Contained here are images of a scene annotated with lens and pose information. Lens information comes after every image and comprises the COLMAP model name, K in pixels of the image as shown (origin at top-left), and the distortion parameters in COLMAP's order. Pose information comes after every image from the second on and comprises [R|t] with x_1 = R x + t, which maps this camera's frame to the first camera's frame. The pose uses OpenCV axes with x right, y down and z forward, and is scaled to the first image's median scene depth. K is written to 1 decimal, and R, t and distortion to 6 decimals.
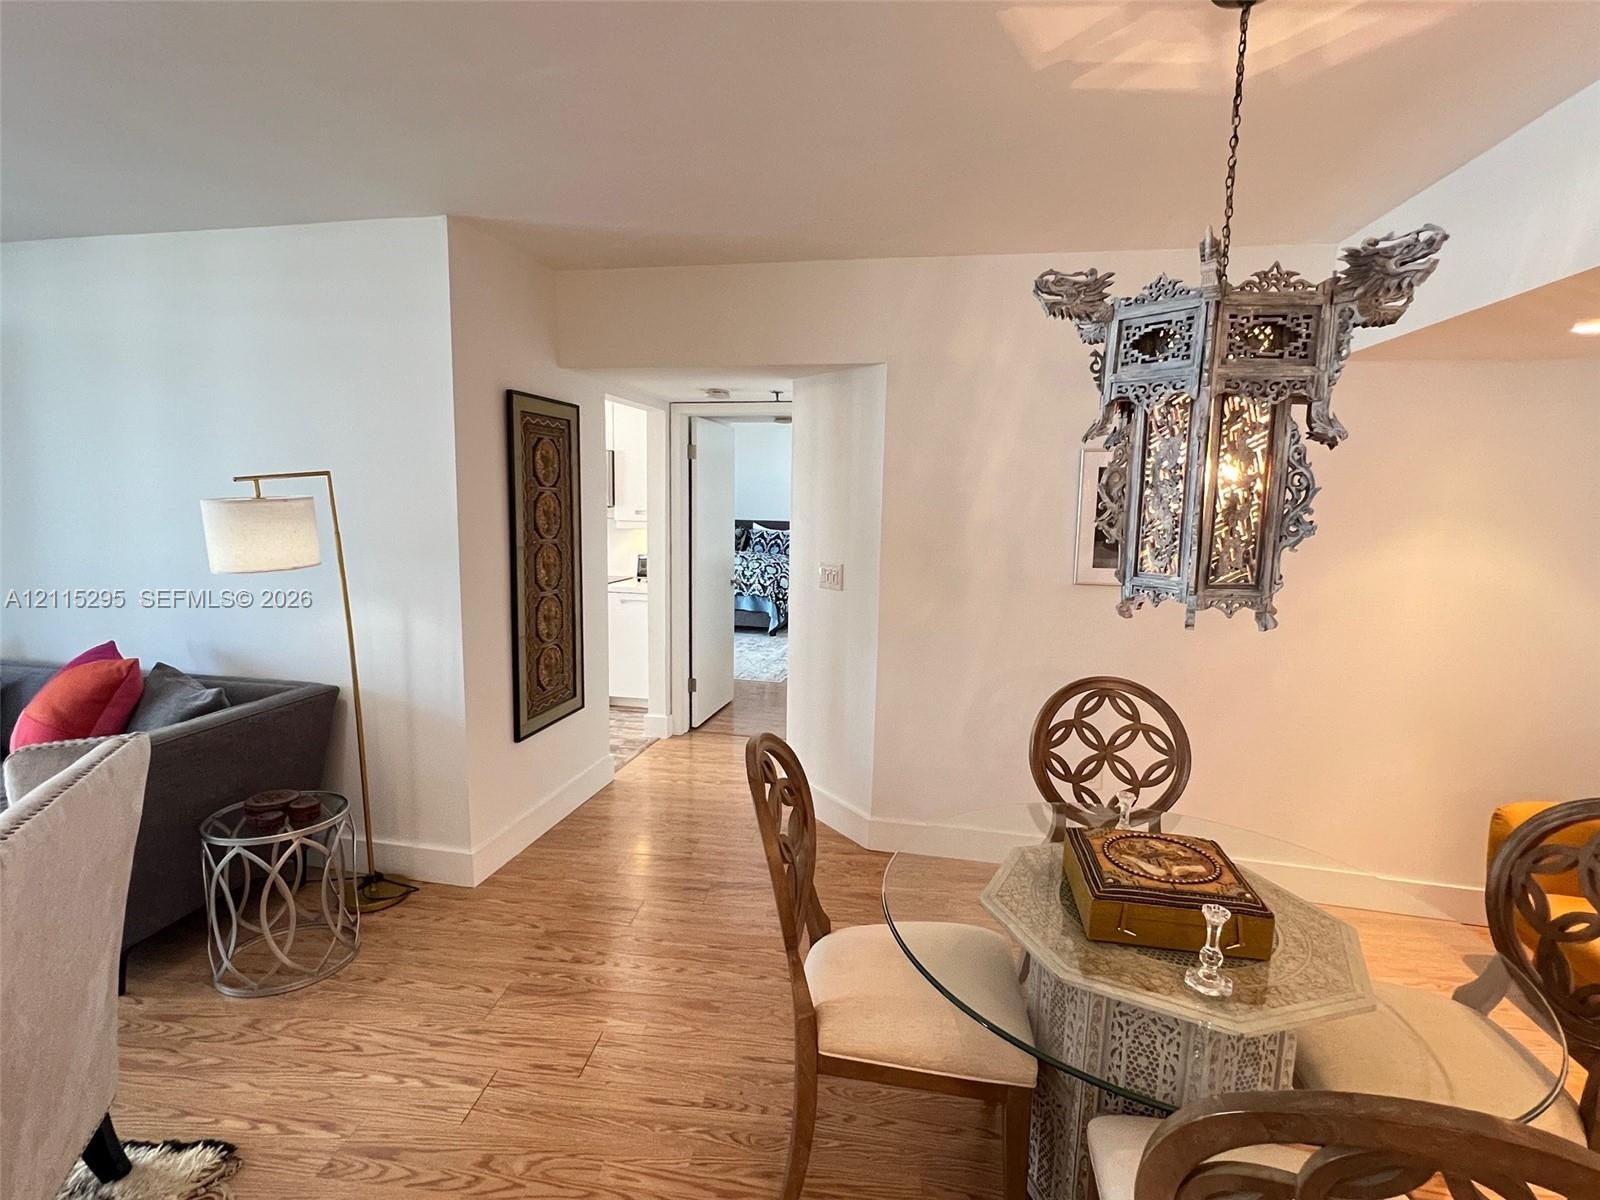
lens RADIAL K [[809.2, 0, 803.5], [0, 809.2, 604.6], [0, 0, 1]] dist [-0.001744, -0.000025]
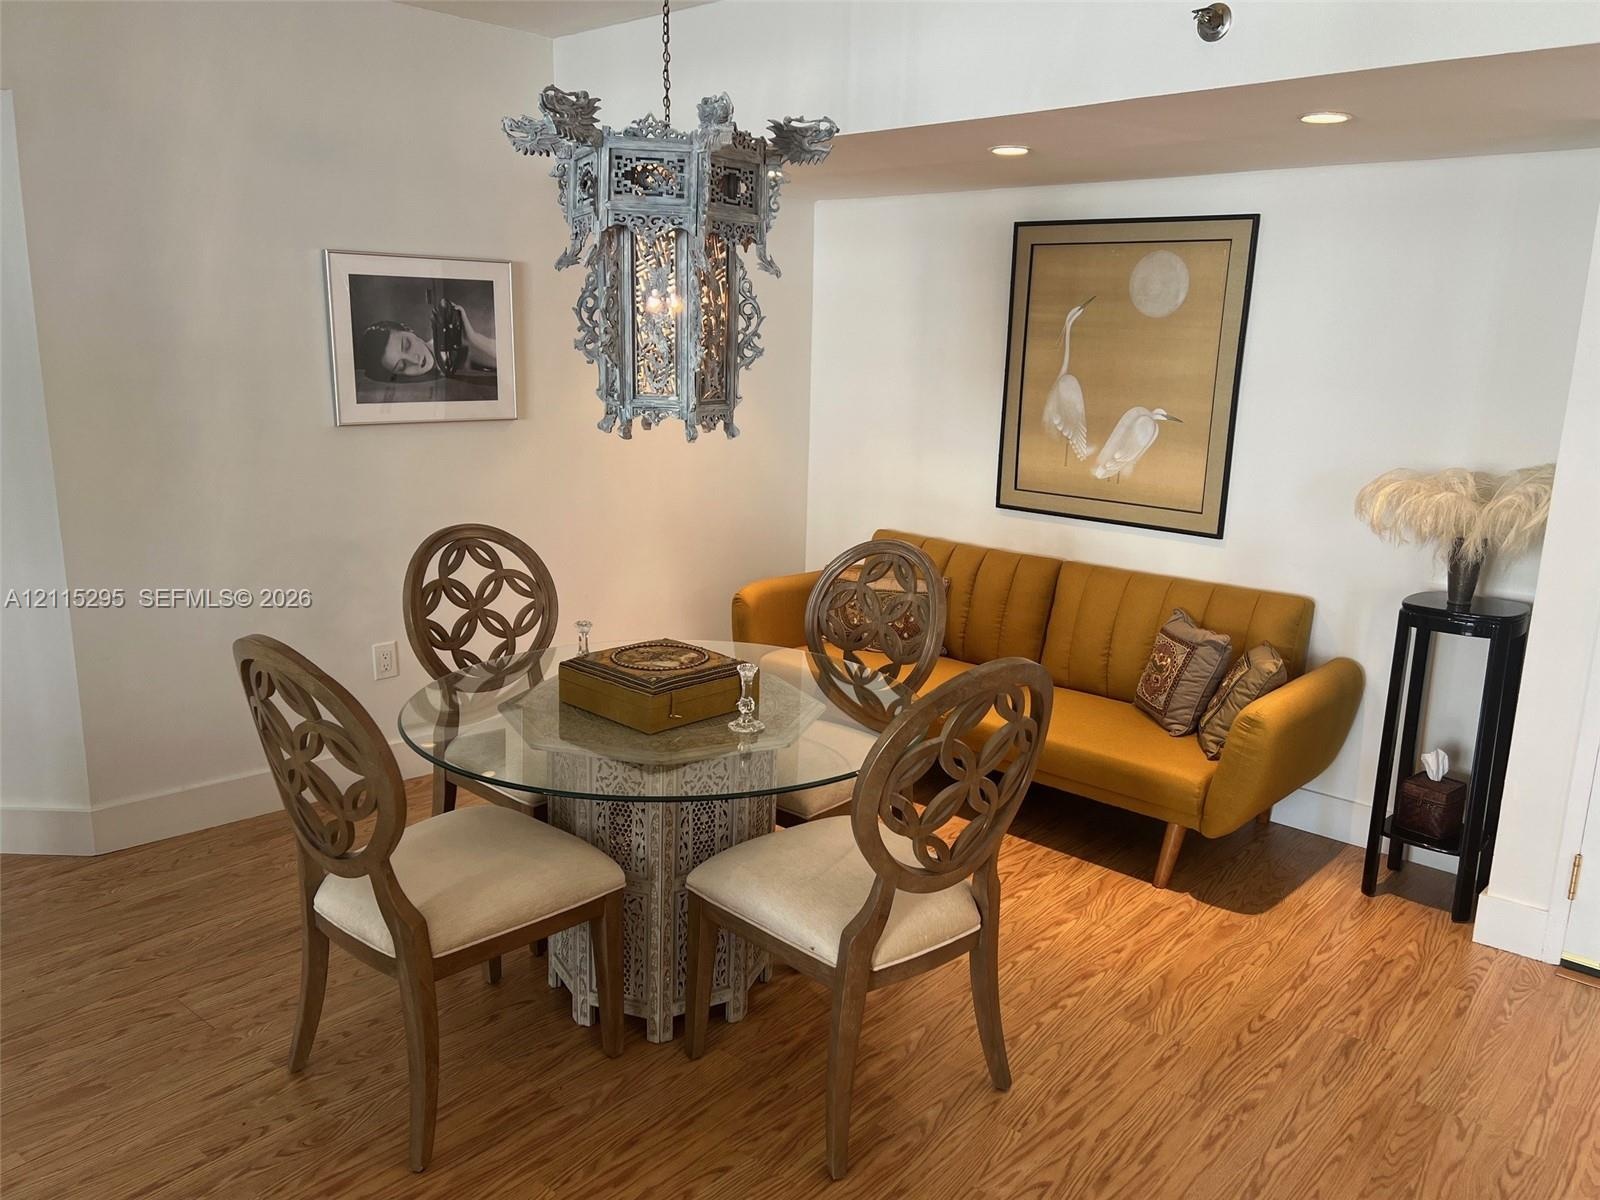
lens RADIAL K [[1197.4, 0, 809.1], [0, 1197.4, 614.3], [0, 0, 1]] dist [0.061885, -0.069812]
pose [[0.544814, -0.194626, 0.815658, -0.846013], [0.099154, 0.980821, 0.167807, 0.001987], [-0.832674, -0.010548, 0.553663, -0.081328]]
